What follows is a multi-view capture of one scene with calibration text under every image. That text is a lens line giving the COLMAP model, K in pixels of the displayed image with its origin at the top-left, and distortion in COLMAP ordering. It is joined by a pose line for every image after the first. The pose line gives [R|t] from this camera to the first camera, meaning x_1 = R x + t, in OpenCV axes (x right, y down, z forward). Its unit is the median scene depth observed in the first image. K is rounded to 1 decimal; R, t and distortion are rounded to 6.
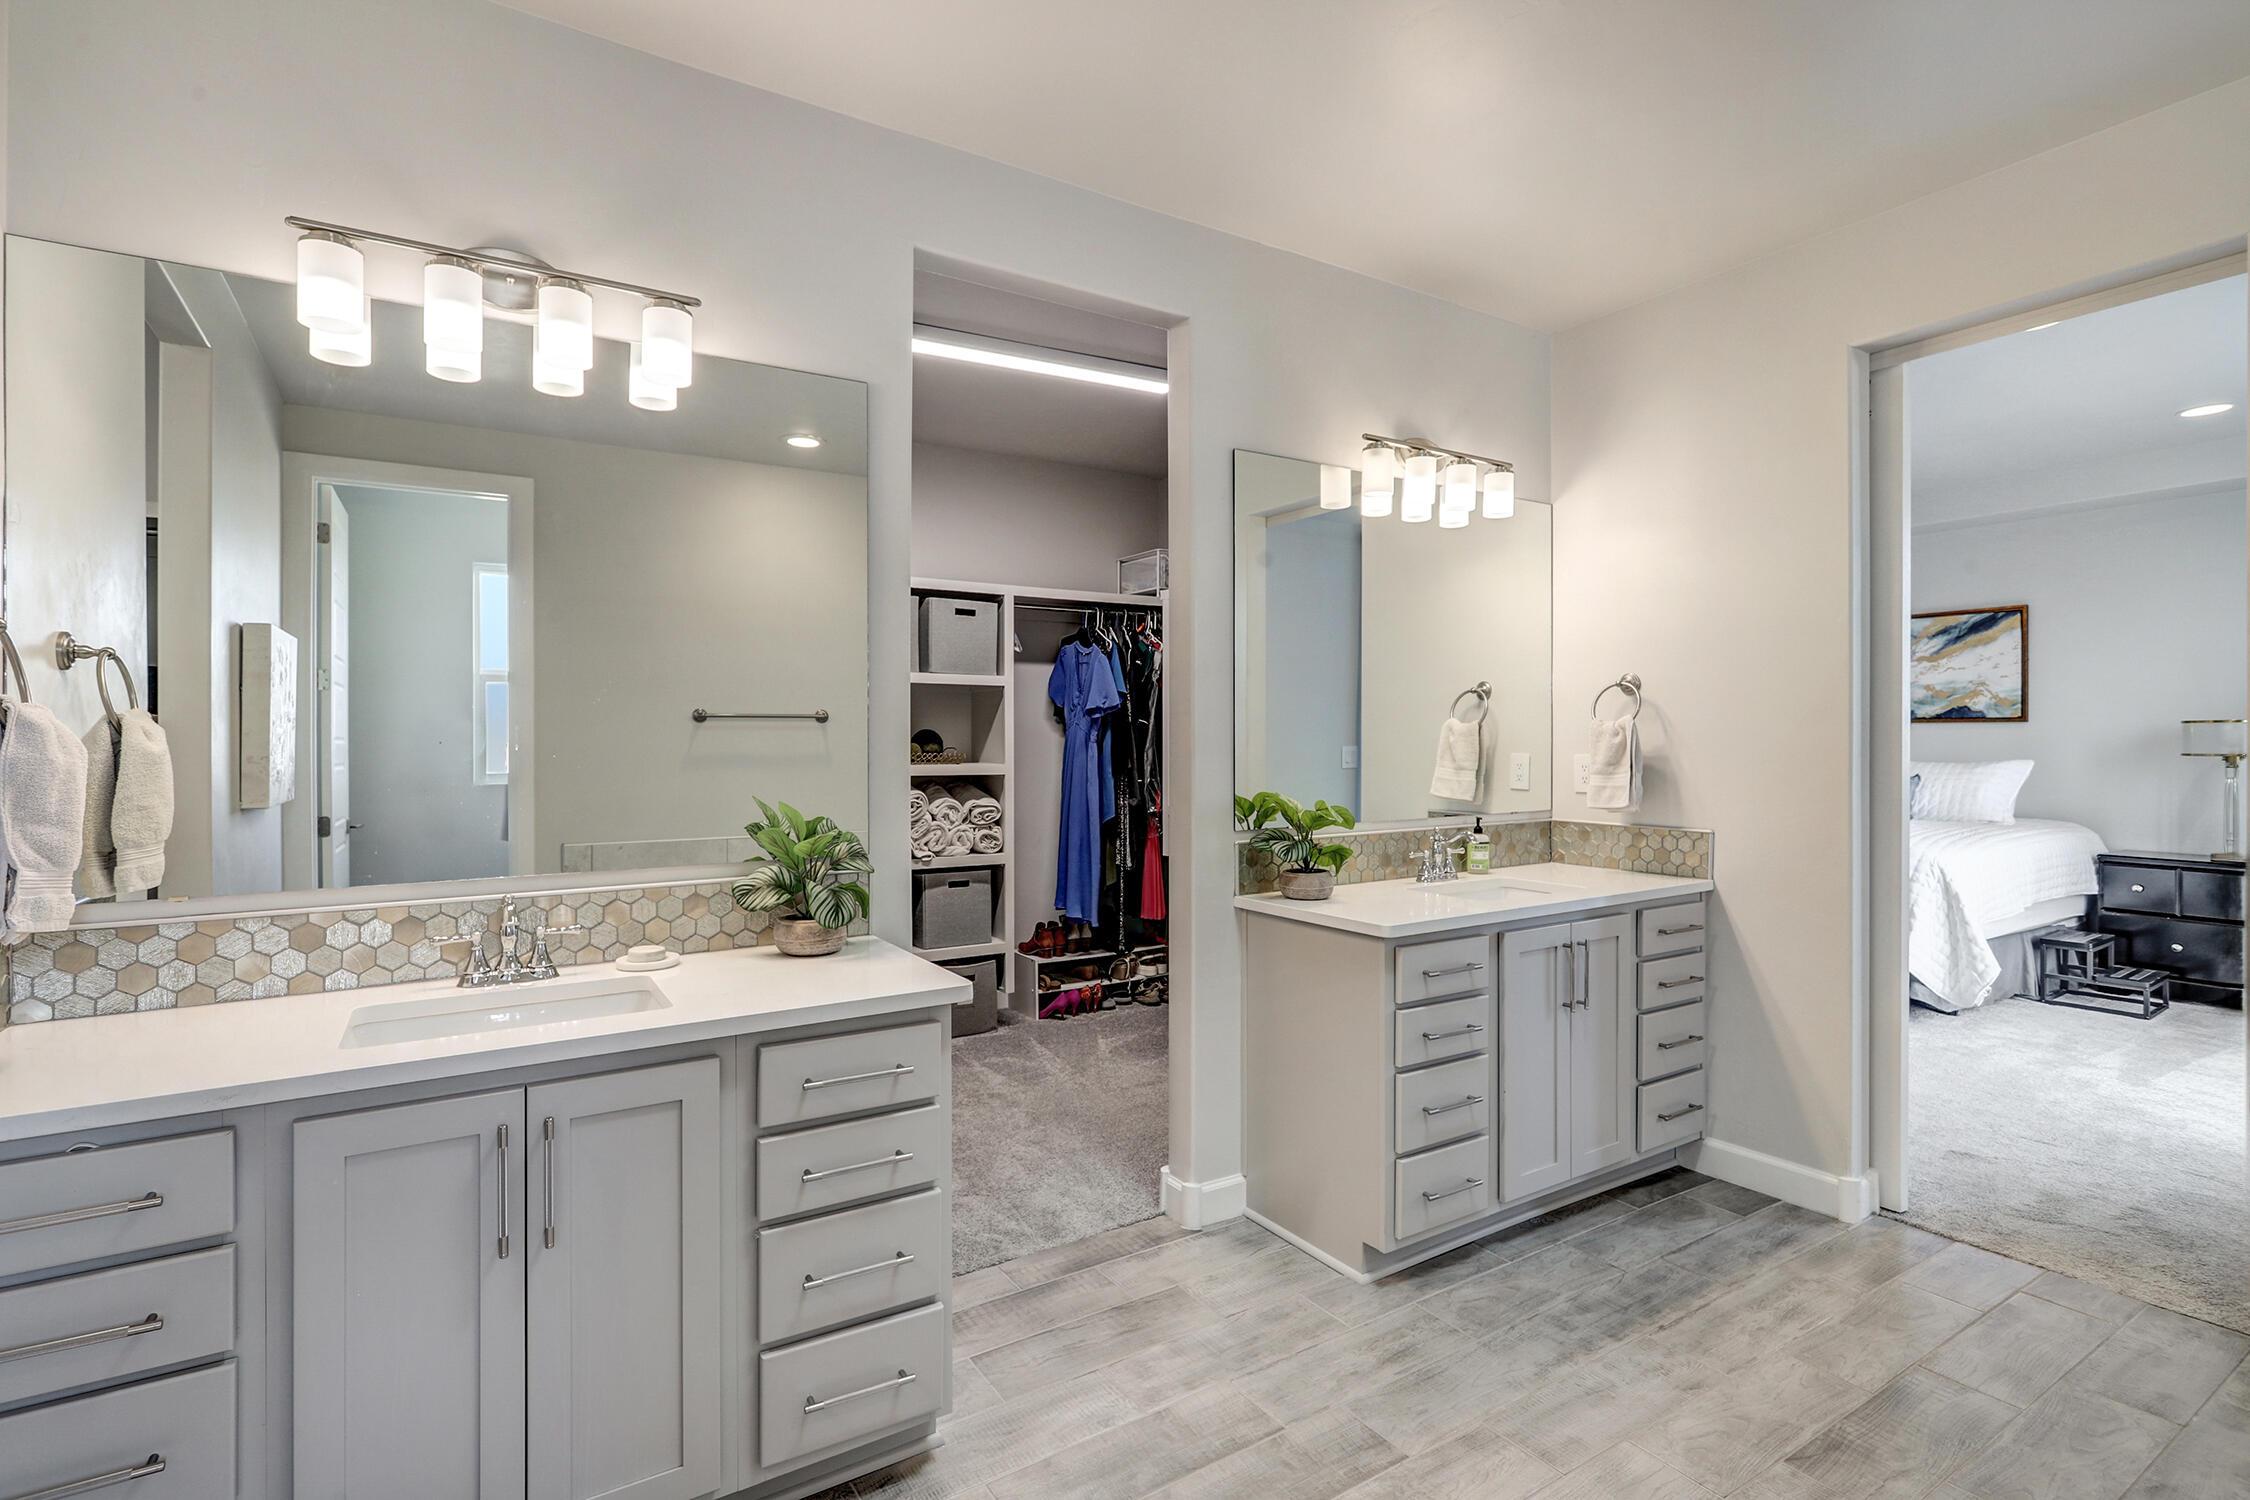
lens RADIAL K [[1085.2, 0, 1131.3], [0, 1085.2, 740.4], [0, 0, 1]] dist [0.015181, 0.000042]
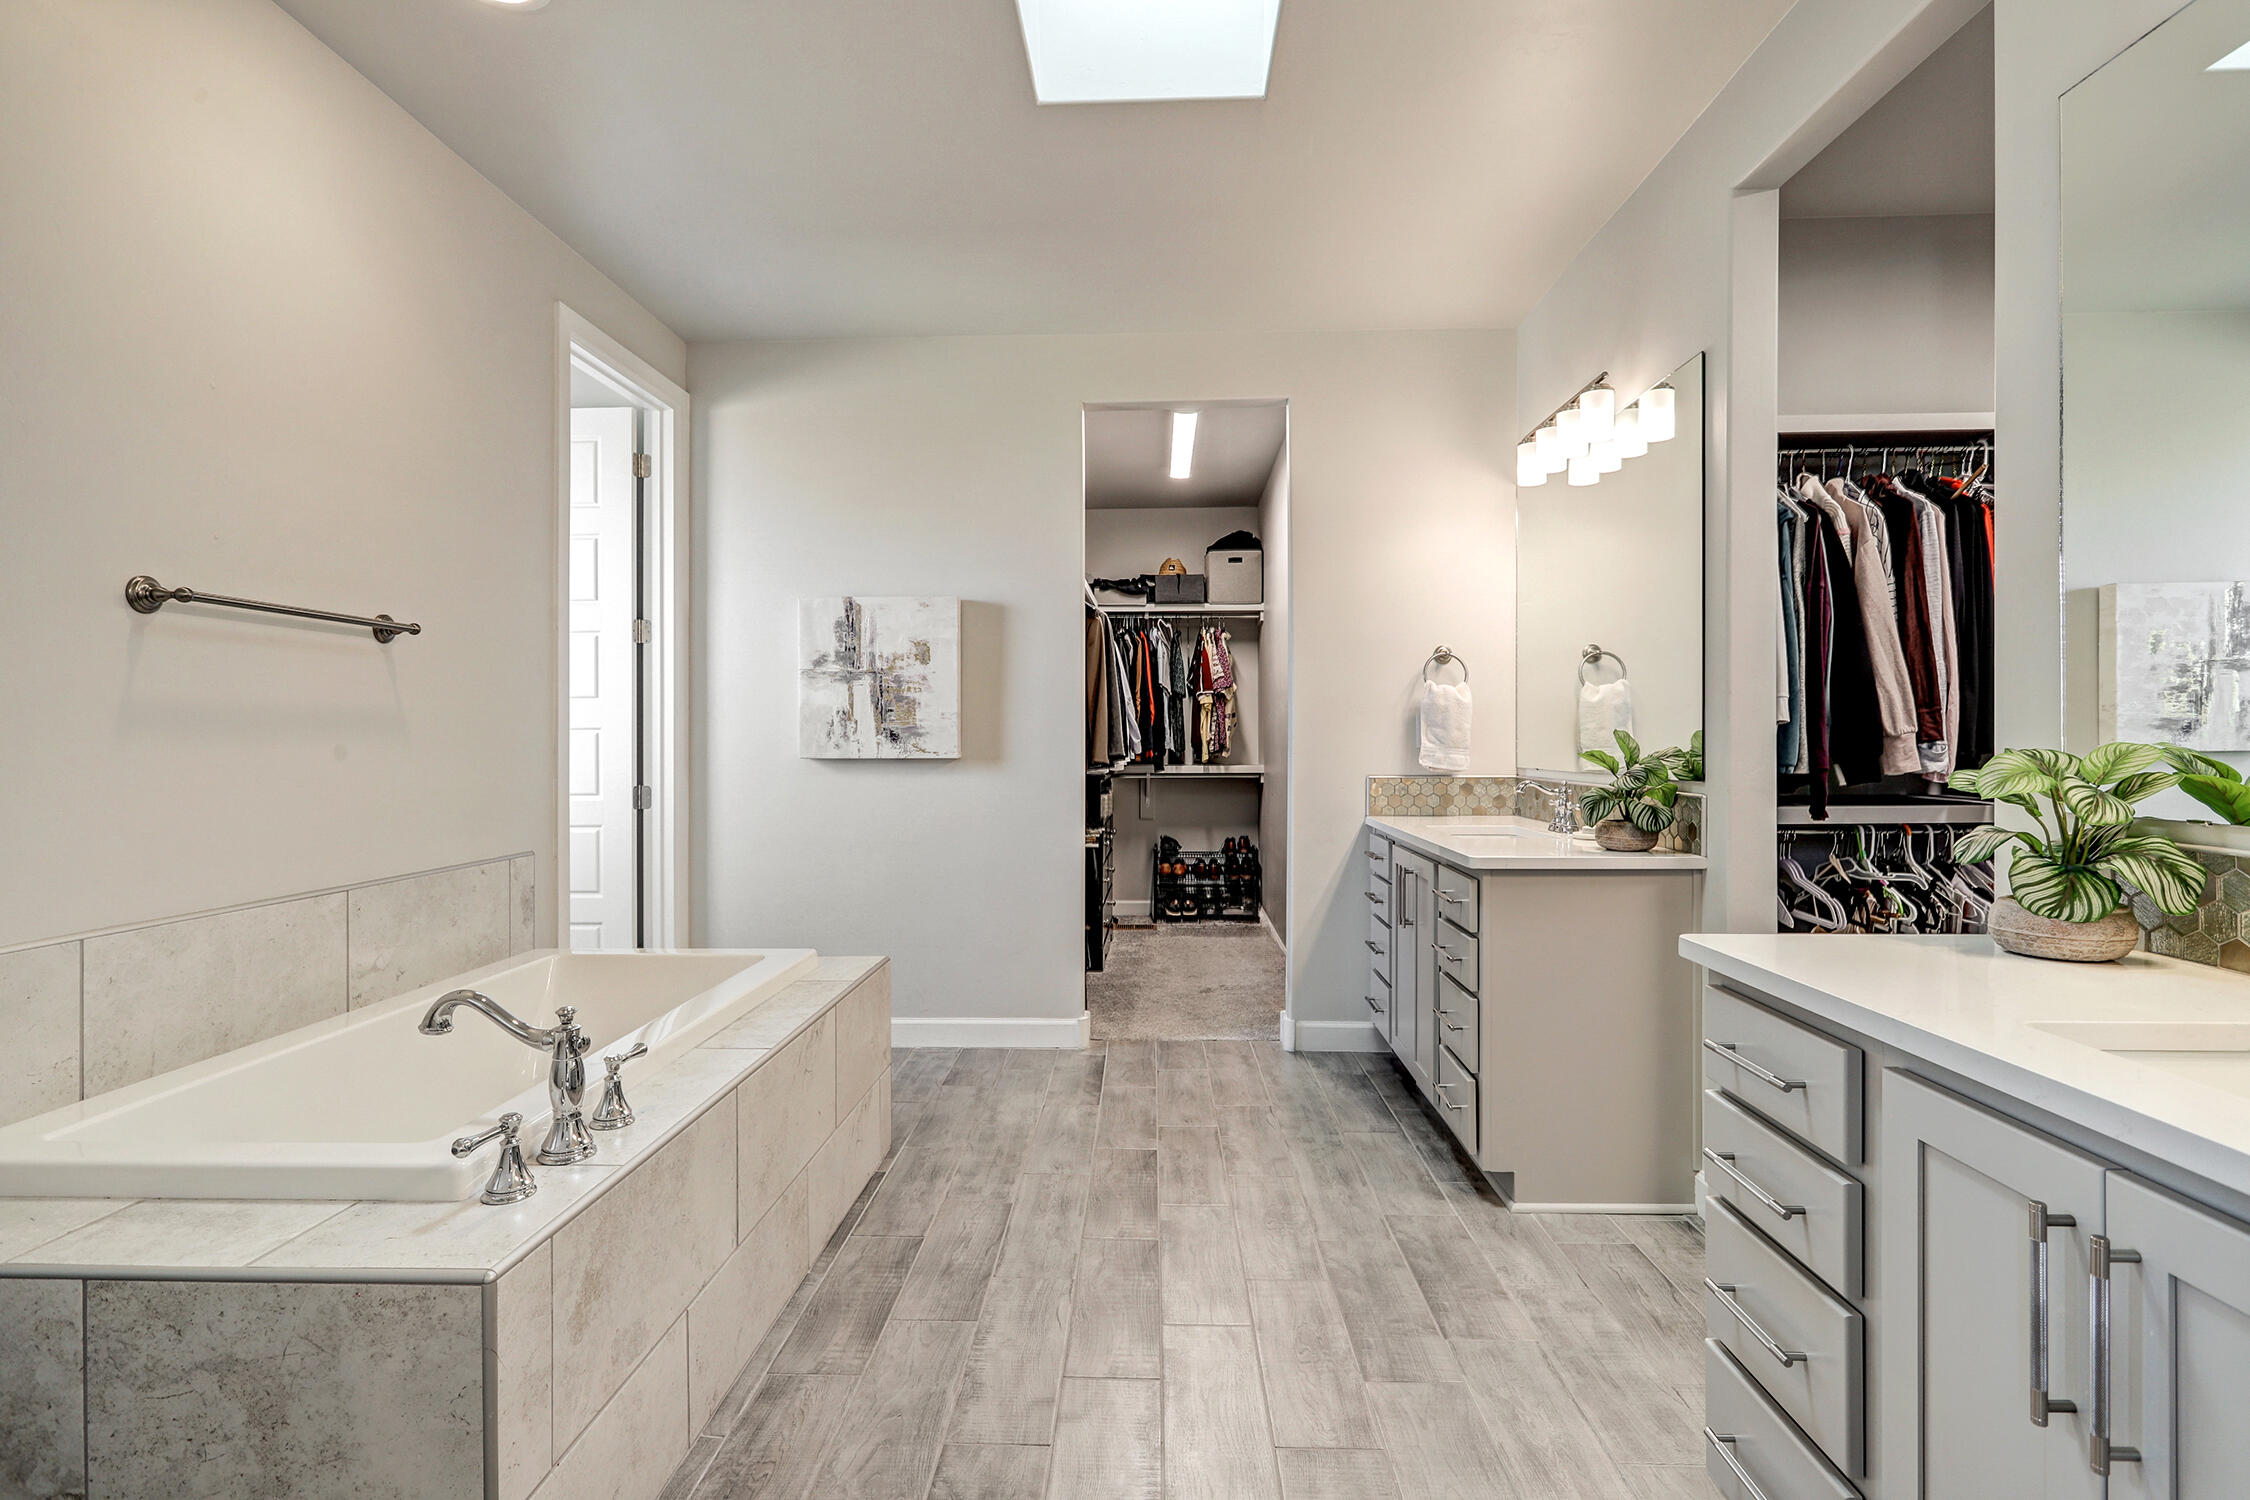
lens RADIAL K [[1085.2, 0, 1129.0], [0, 1085.2, 737.4], [0, 0, 1]] dist [0.015181, 0.000042]
pose [[-0.566974, 0.004038, -0.823726, 0.872988], [-0.001925, 0.999979, 0.006227, 0.045454], [0.823733, 0.005116, -0.566955, 1.012009]]
